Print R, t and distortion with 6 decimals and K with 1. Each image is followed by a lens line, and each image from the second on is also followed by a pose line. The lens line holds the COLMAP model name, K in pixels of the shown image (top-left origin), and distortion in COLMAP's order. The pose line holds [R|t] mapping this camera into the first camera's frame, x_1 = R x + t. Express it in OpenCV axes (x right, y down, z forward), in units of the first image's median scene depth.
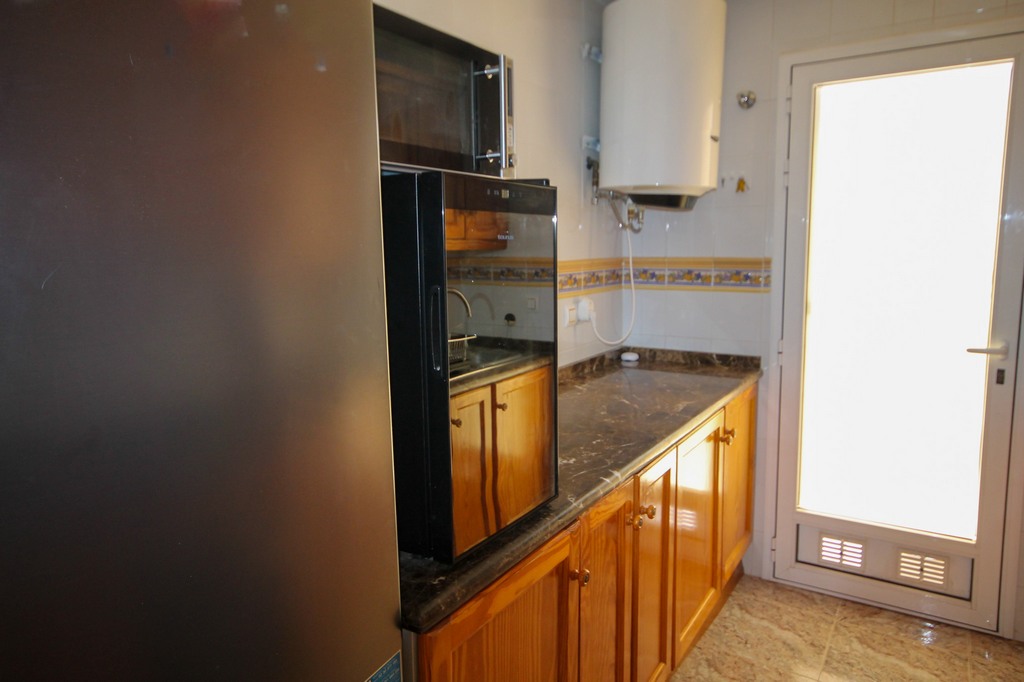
lens RADIAL K [[658.2, 0, 512.0], [0, 658.2, 341.0], [0, 0, 1]] dist [-0.002290, 0.025456]
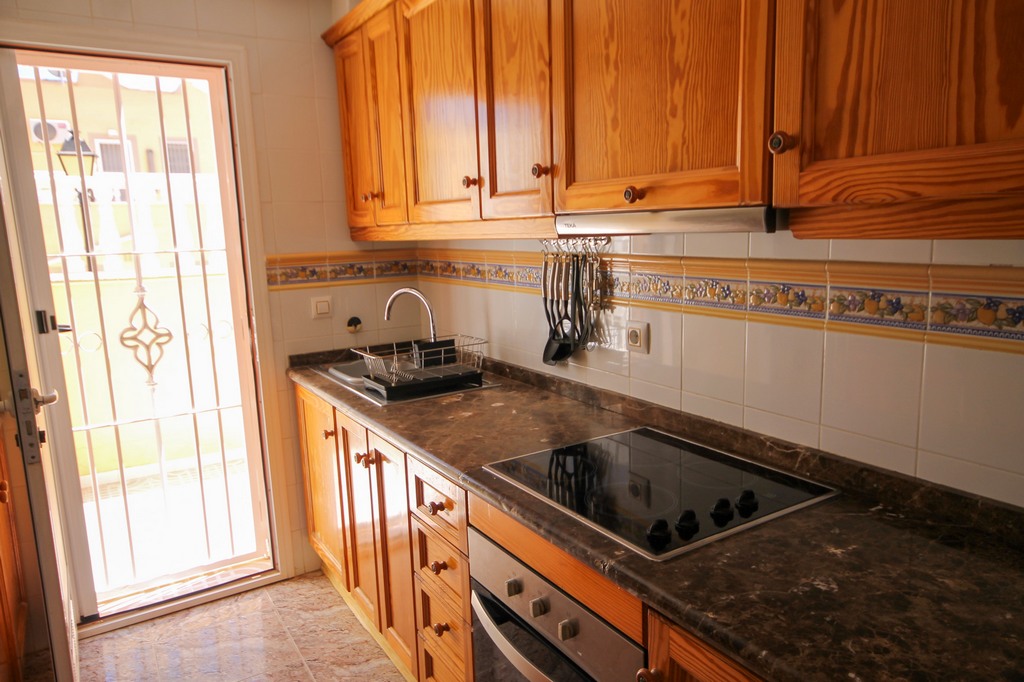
lens RADIAL K [[688.6, 0, 512.0], [0, 688.6, 341.0], [0, 0, 1]] dist [-0.040808, -0.000322]
pose [[0.421827, -0.147623, 0.894578, -0.576742], [0.160172, 0.983271, 0.086732, -0.046354], [-0.892416, 0.106700, 0.438416, 0.356750]]
